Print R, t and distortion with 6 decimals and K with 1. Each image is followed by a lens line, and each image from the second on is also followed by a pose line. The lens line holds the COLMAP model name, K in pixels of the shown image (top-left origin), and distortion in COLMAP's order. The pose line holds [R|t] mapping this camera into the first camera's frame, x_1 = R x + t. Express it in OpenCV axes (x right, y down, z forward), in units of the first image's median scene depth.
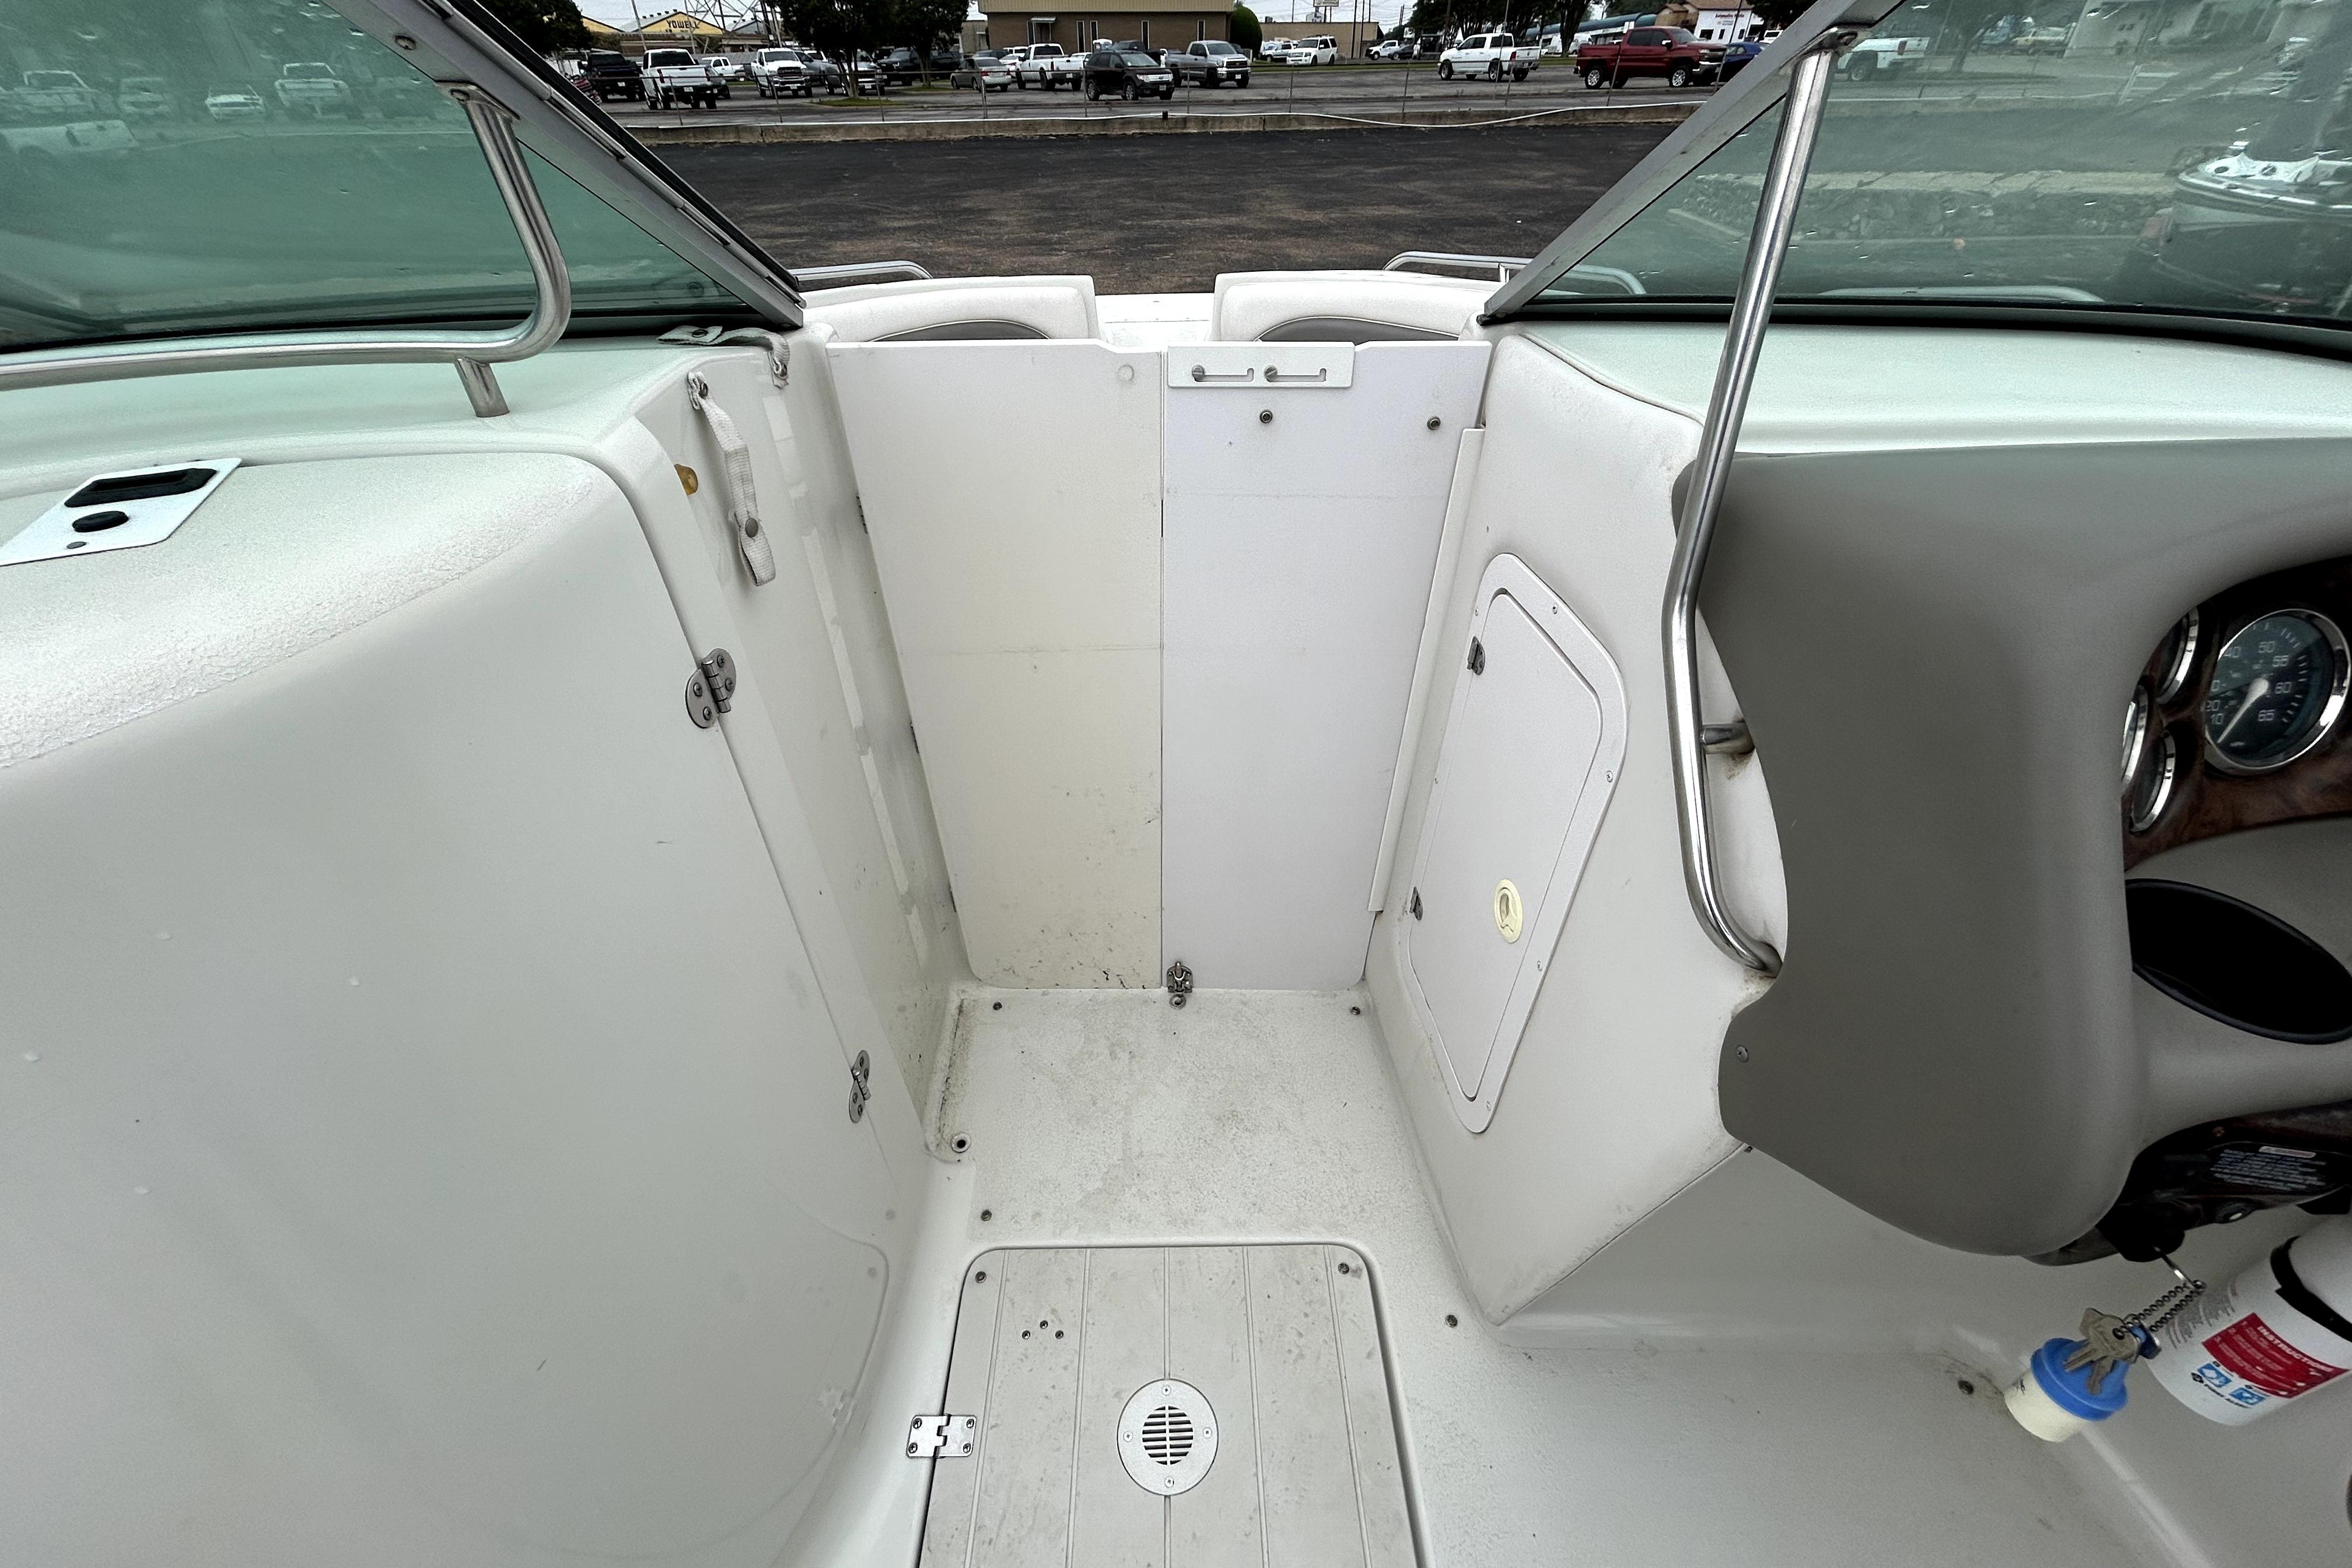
lens RADIAL K [[945.5, 0, 1162.3], [0, 945.5, 780.3], [0, 0, 1]] dist [0.000855, -0.004596]
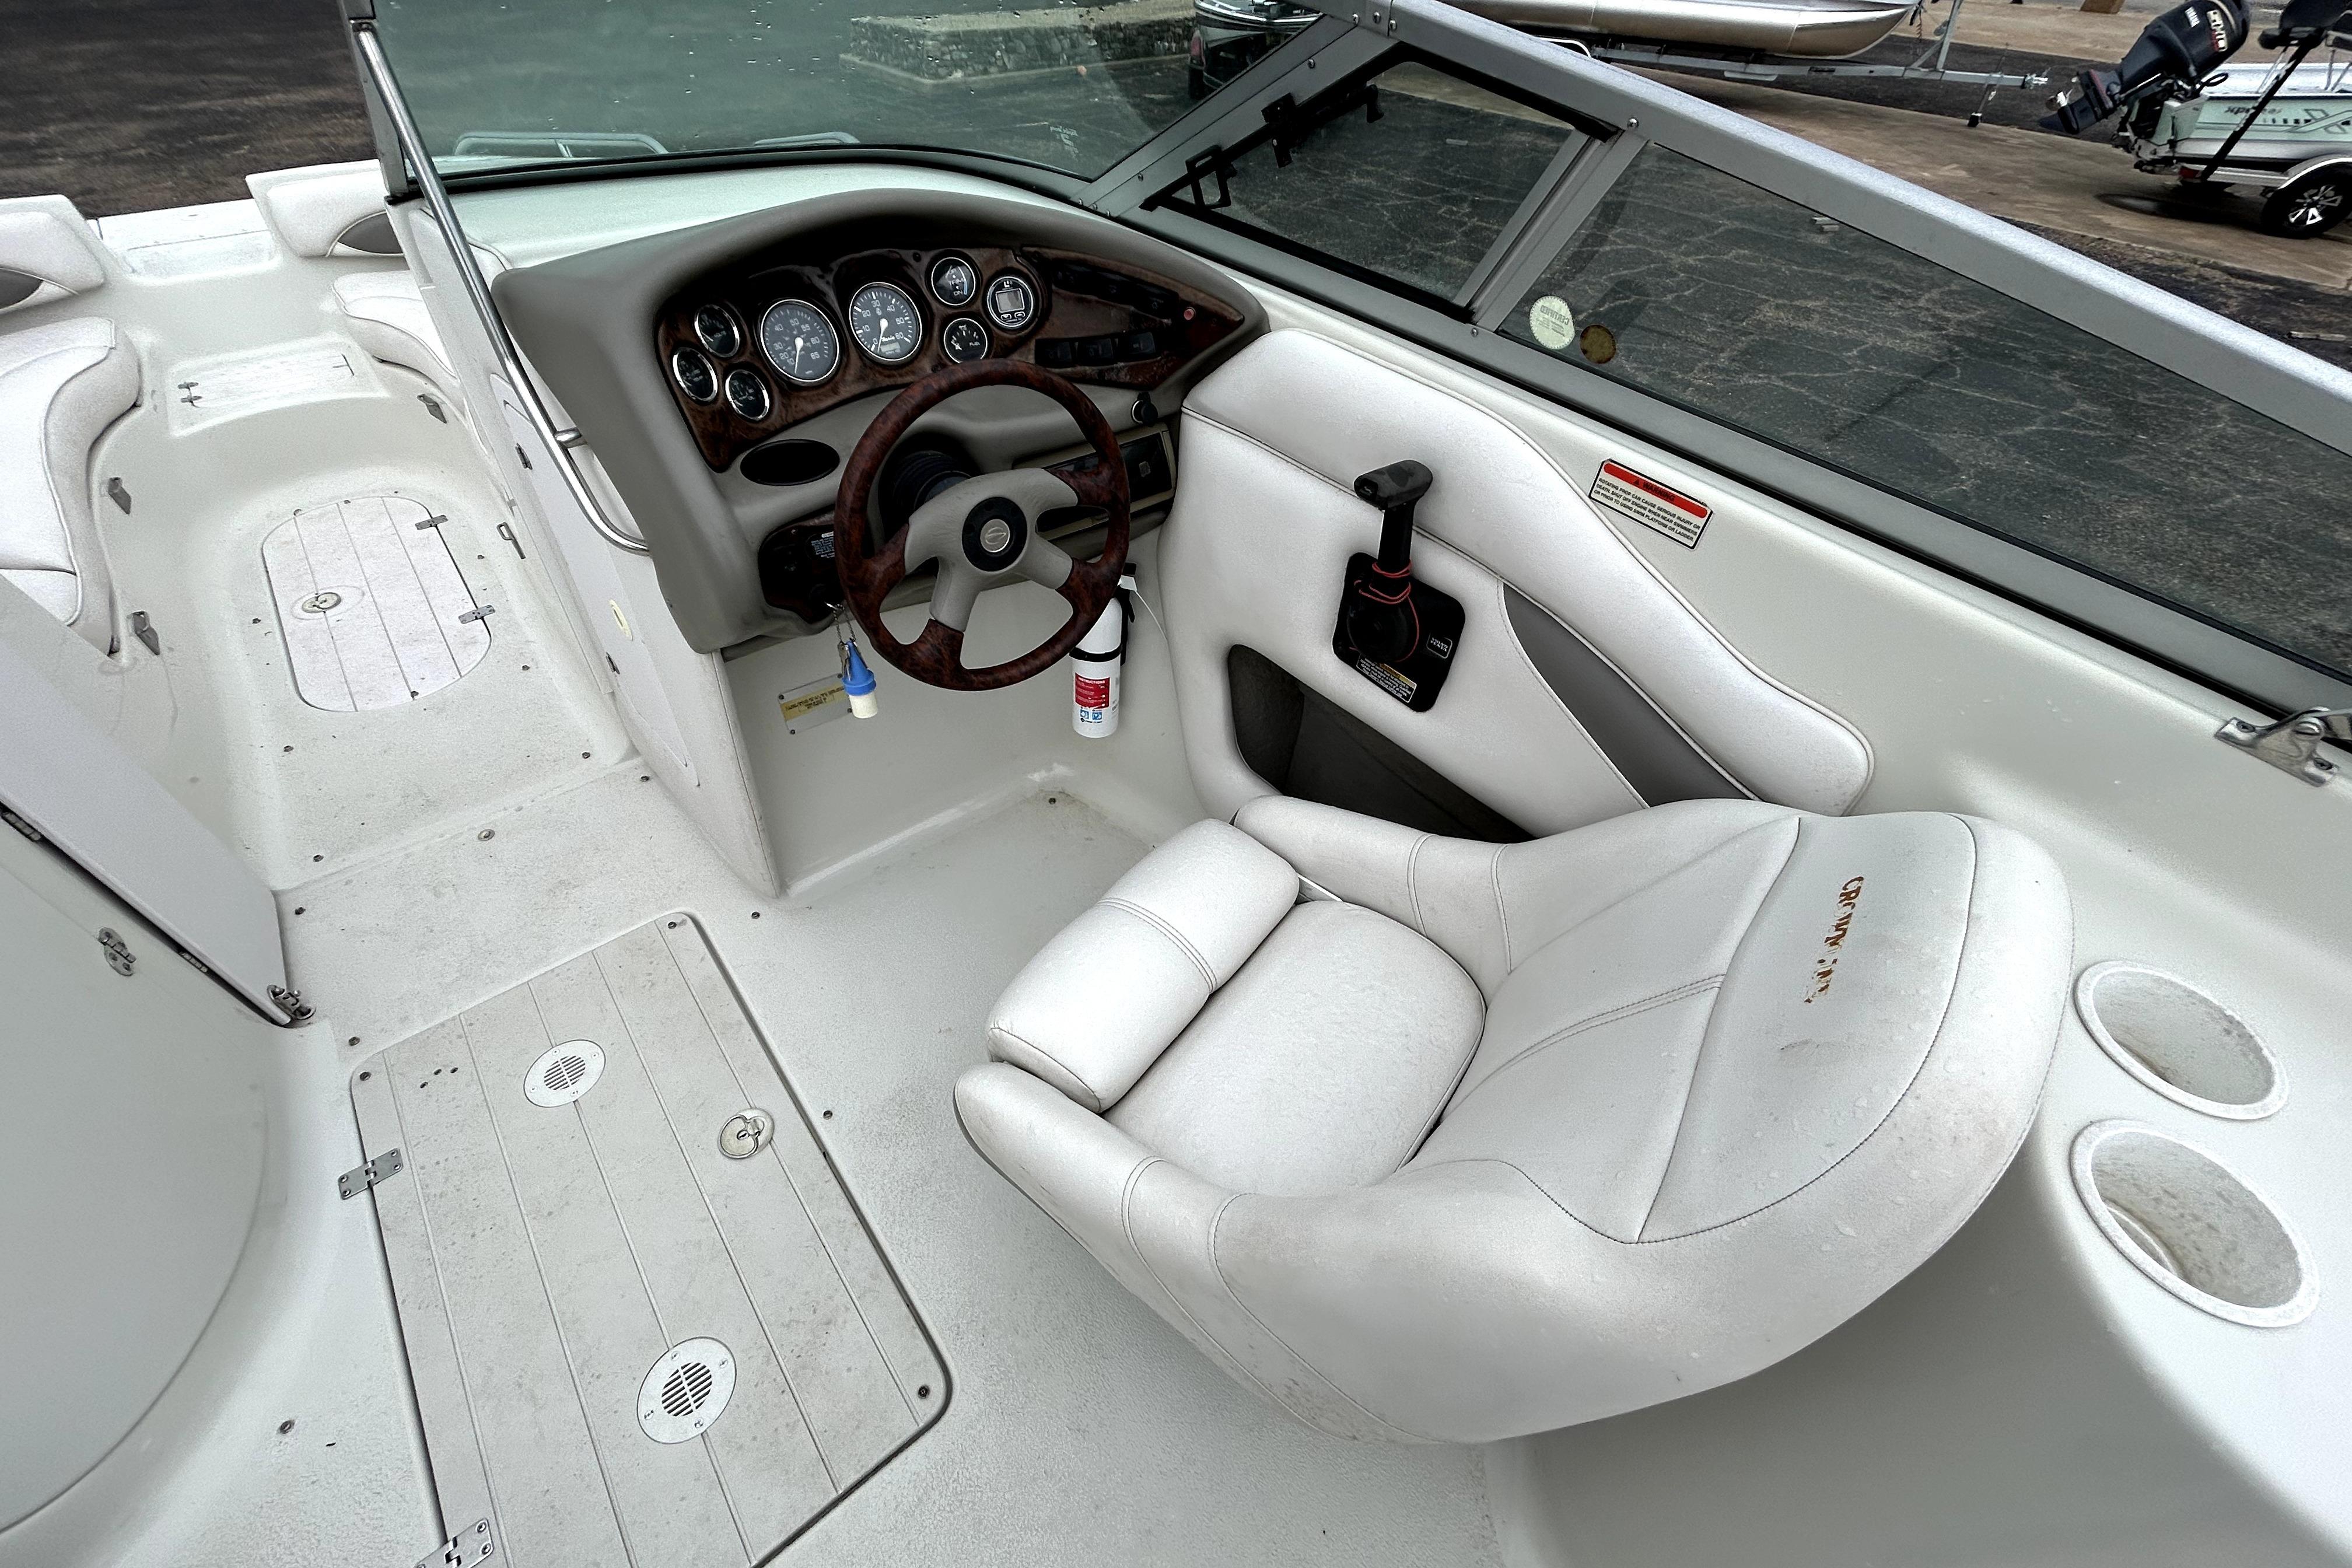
lens RADIAL K [[942.7, 0, 1176.0], [0, 942.7, 784.0], [0, 0, 1]] dist [-0.000006, -0.000106]
pose [[0.775693, -0.415328, 0.475187, 0.014103], [0.358086, 0.909646, 0.210520, 0.022118], [-0.519687, 0.006859, 0.854329, -0.041247]]
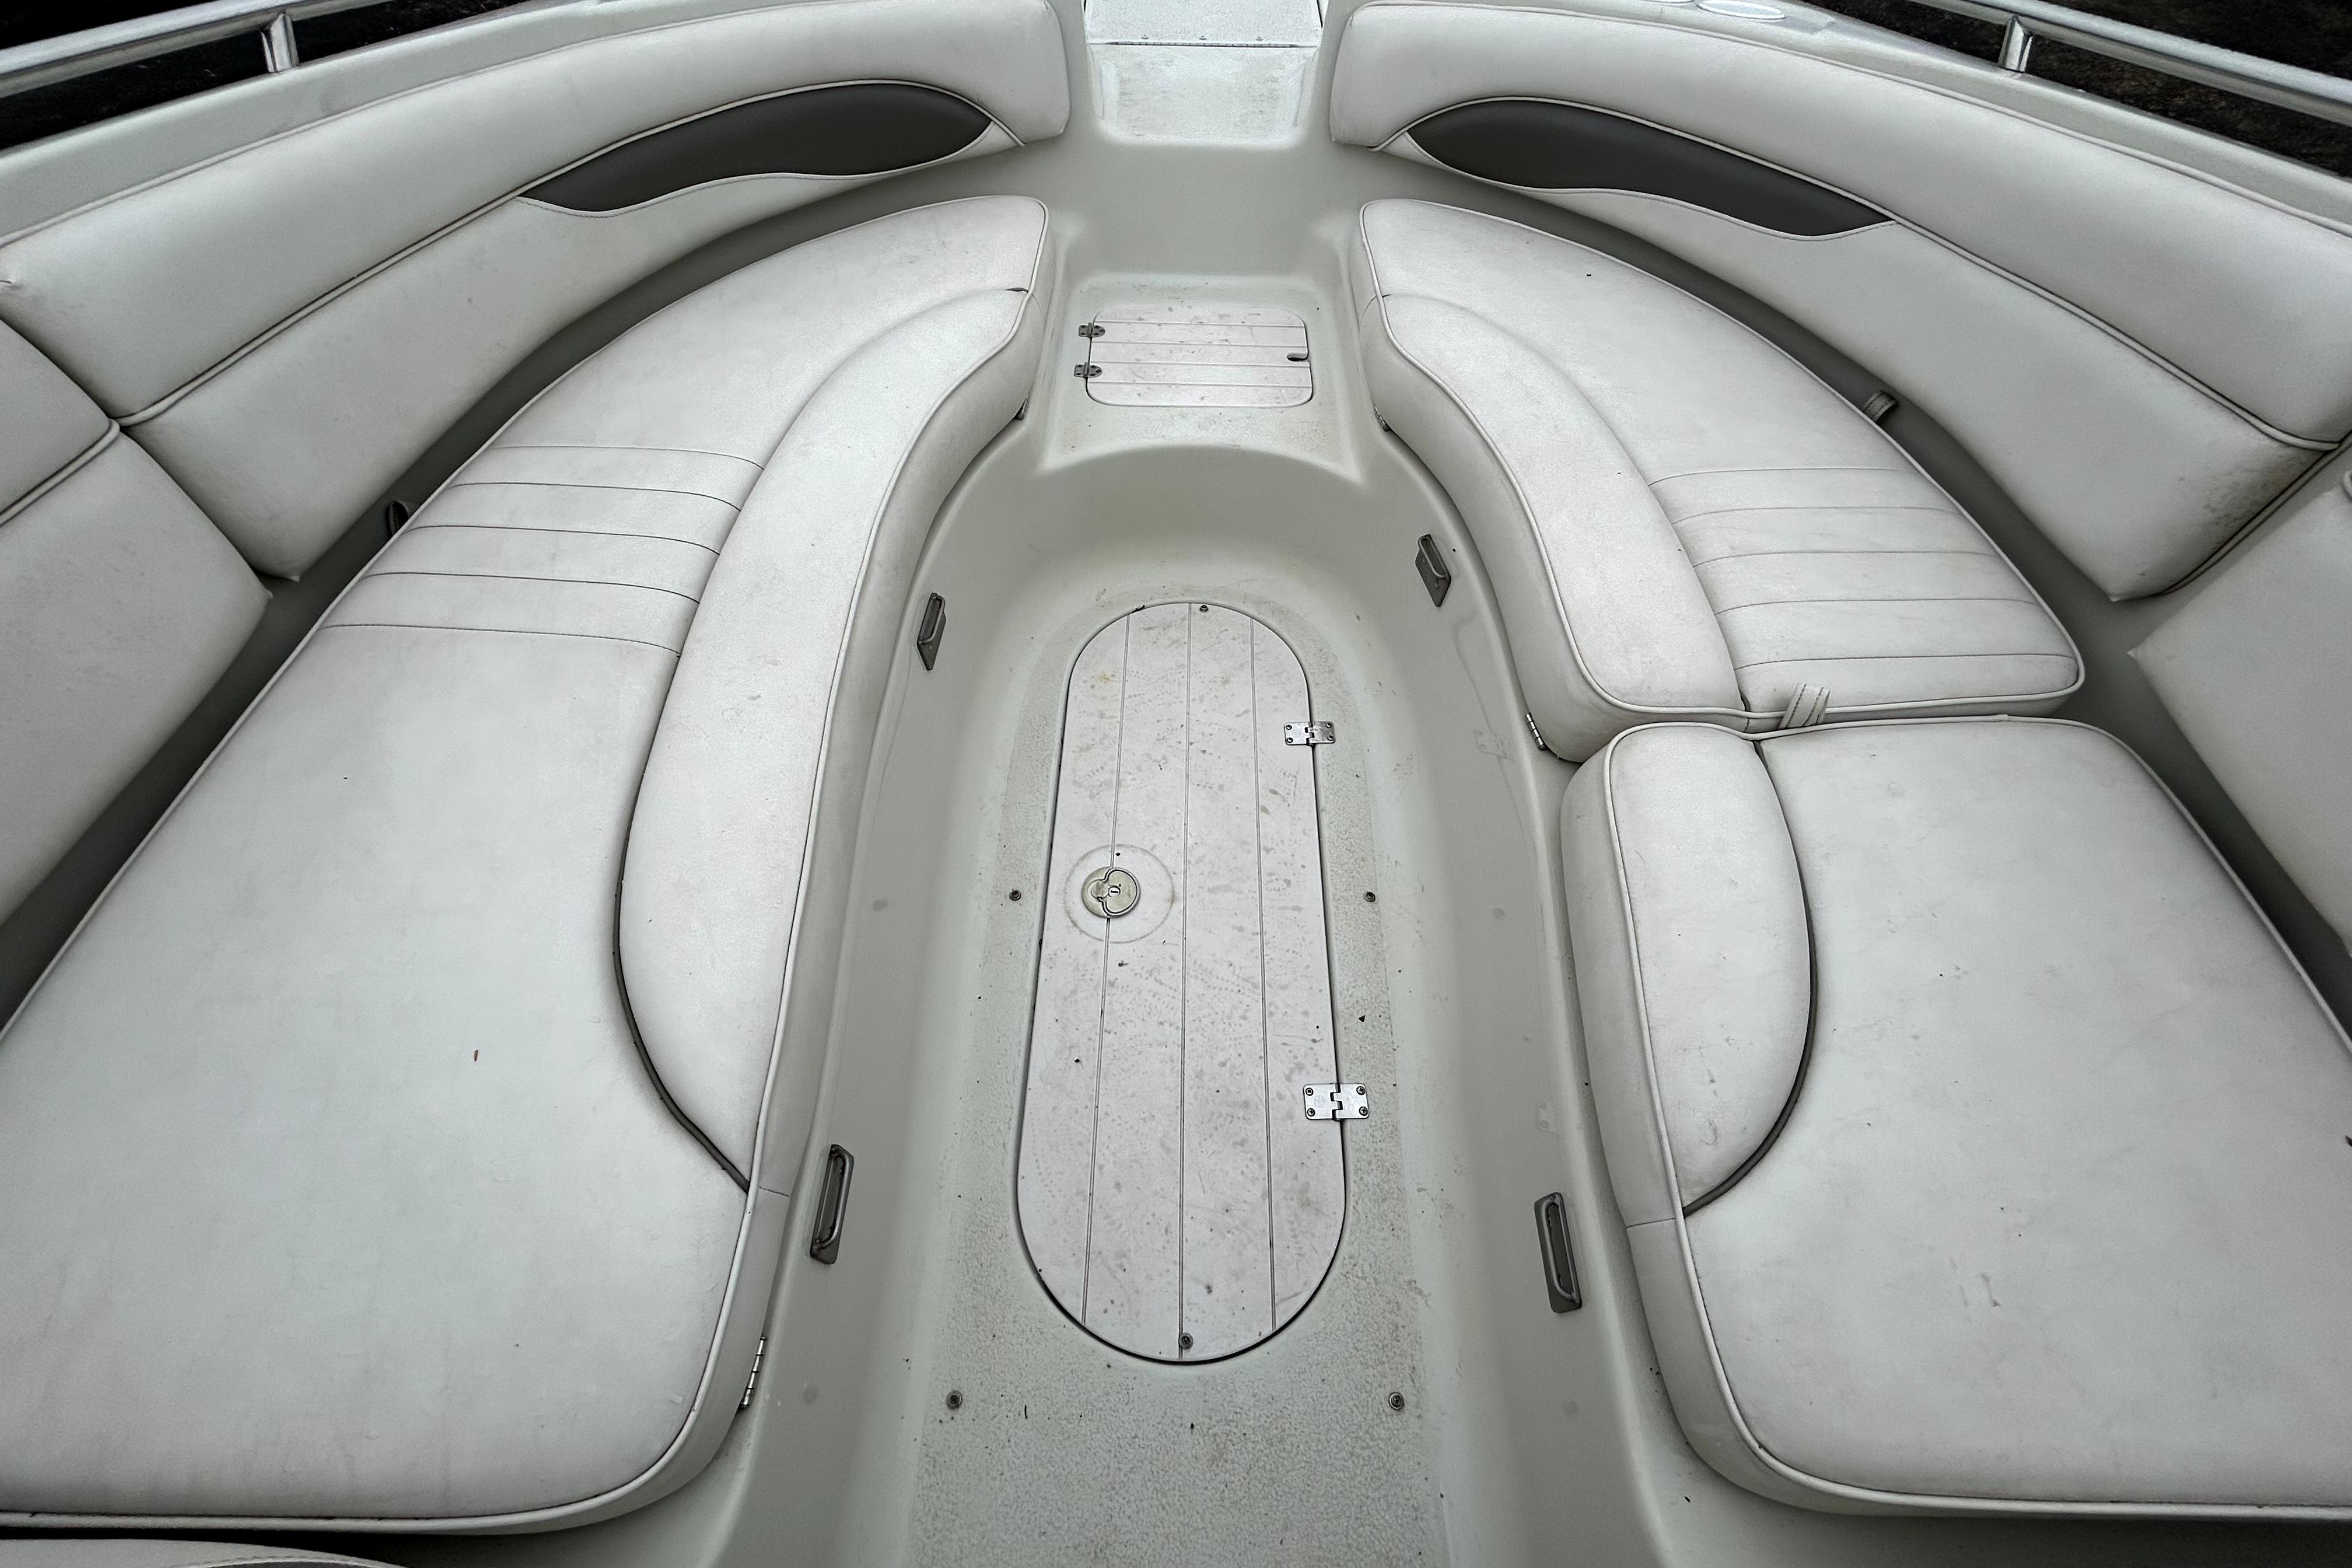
lens RADIAL K [[942.7, 0, 1176.0], [0, 942.7, 784.0], [0, 0, 1]] dist [-0.000006, -0.000106]
pose [[0.999412, 0.032848, 0.009833, -0.002129], [-0.034283, 0.952680, 0.302036, -0.049192], [0.000554, -0.302195, 0.953246, 0.072303]]
